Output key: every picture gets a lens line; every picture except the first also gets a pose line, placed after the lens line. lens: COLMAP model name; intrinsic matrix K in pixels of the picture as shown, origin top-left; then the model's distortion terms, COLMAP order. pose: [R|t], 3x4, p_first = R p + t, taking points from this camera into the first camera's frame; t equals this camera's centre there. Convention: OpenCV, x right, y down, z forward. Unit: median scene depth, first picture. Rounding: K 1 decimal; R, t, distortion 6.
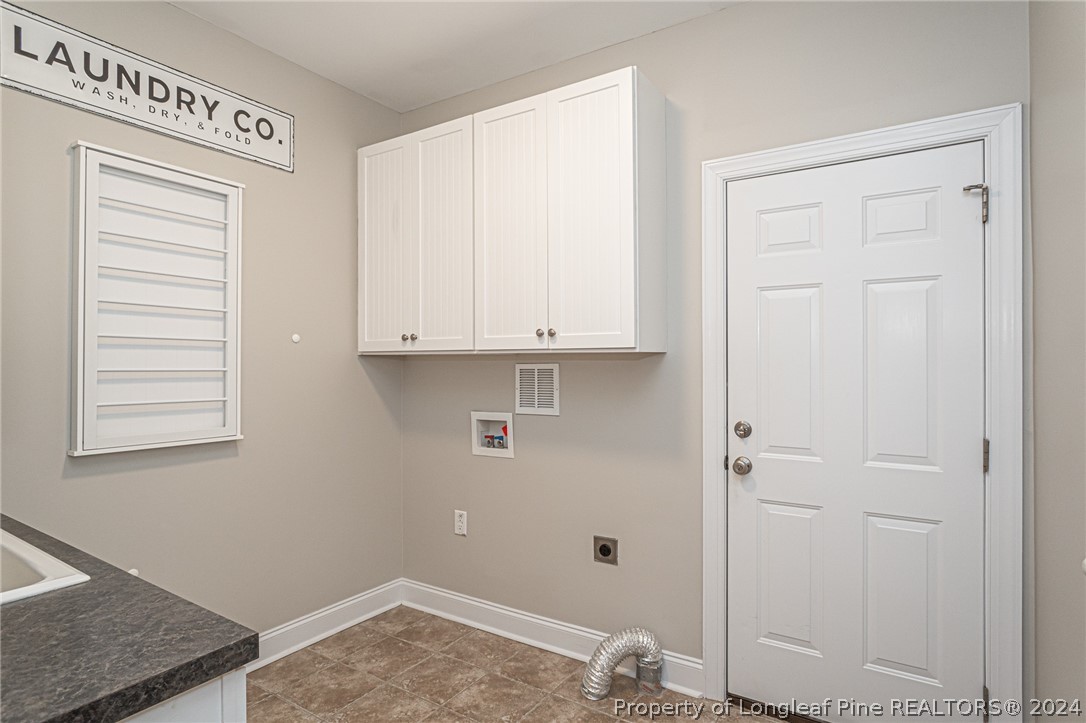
lens RADIAL K [[587.4, 0, 543.0], [0, 587.4, 361.5], [0, 0, 1]] dist [0.002096, 0.002077]
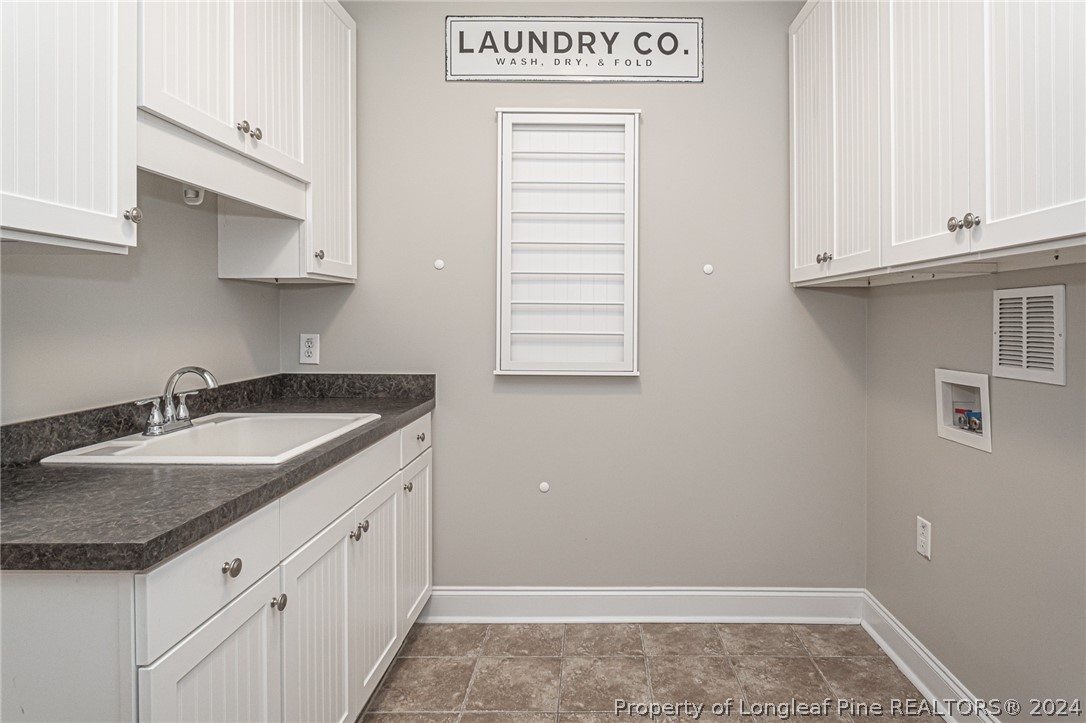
lens RADIAL K [[601.1, 0, 543.1], [0, 601.1, 313.9], [0, 0, 1]] dist [-0.006429, -0.000884]
pose [[0.547210, 0.002863, -0.836990, 0.221492], [-0.000130, 0.999994, 0.003335, 0.027932], [0.836995, -0.001716, 0.547207, 0.335285]]
